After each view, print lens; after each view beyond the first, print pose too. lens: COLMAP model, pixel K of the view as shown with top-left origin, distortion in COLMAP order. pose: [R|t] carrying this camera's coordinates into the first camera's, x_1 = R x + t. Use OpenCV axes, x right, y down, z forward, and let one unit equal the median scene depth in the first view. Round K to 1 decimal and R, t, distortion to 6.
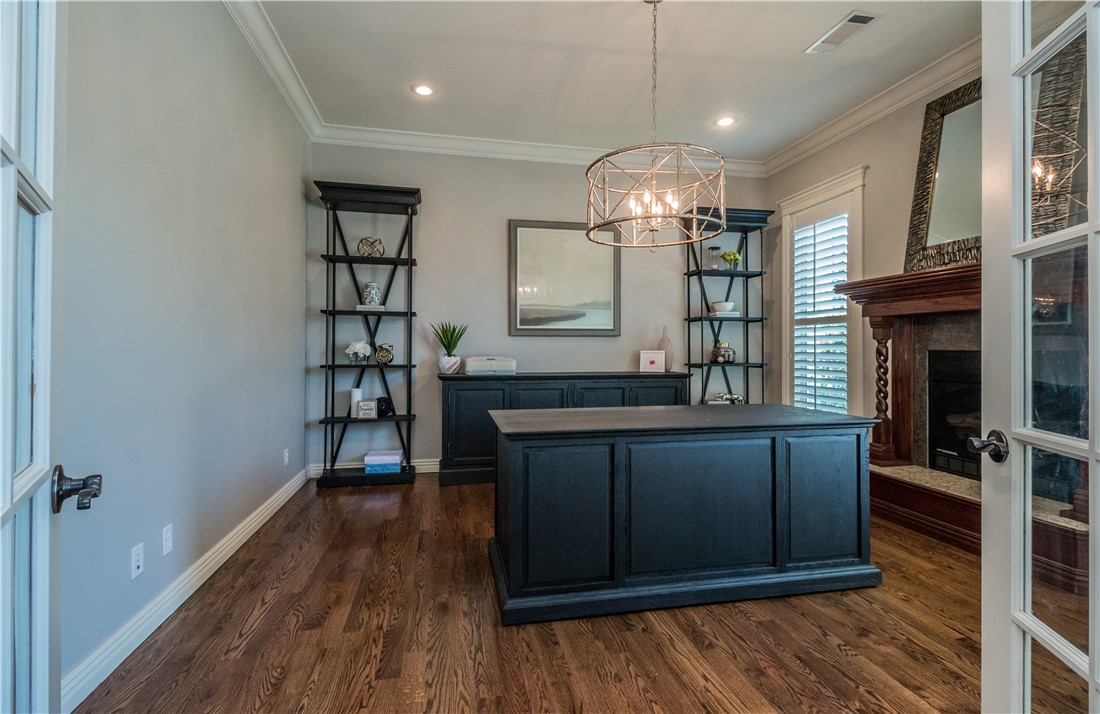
lens RADIAL K [[520.8, 0, 551.3], [0, 520.8, 351.2], [0, 0, 1]] dist [-0.019257, -0.000518]
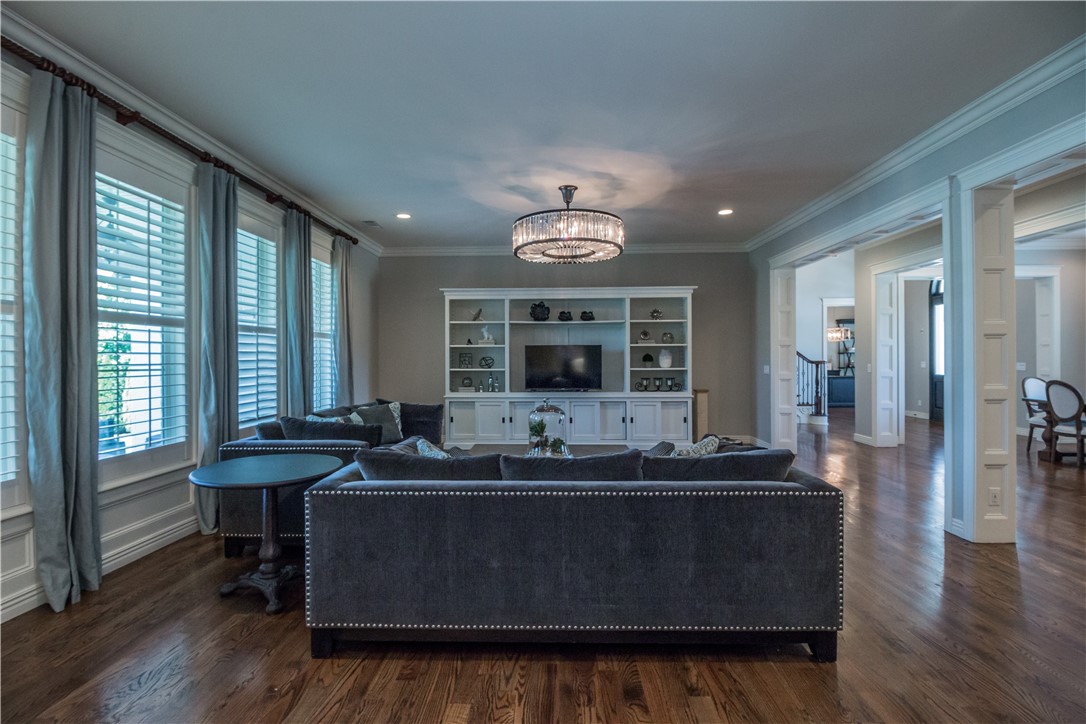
lens RADIAL K [[503.2, 0, 547.1], [0, 503.2, 357.7], [0, 0, 1]] dist [-0.013217, -0.006045]
pose [[0.971458, 0.000976, -0.237208, -0.765956], [-0.000183, 0.999994, 0.003363, -0.044782], [0.237210, -0.003223, 0.971453, -2.460938]]
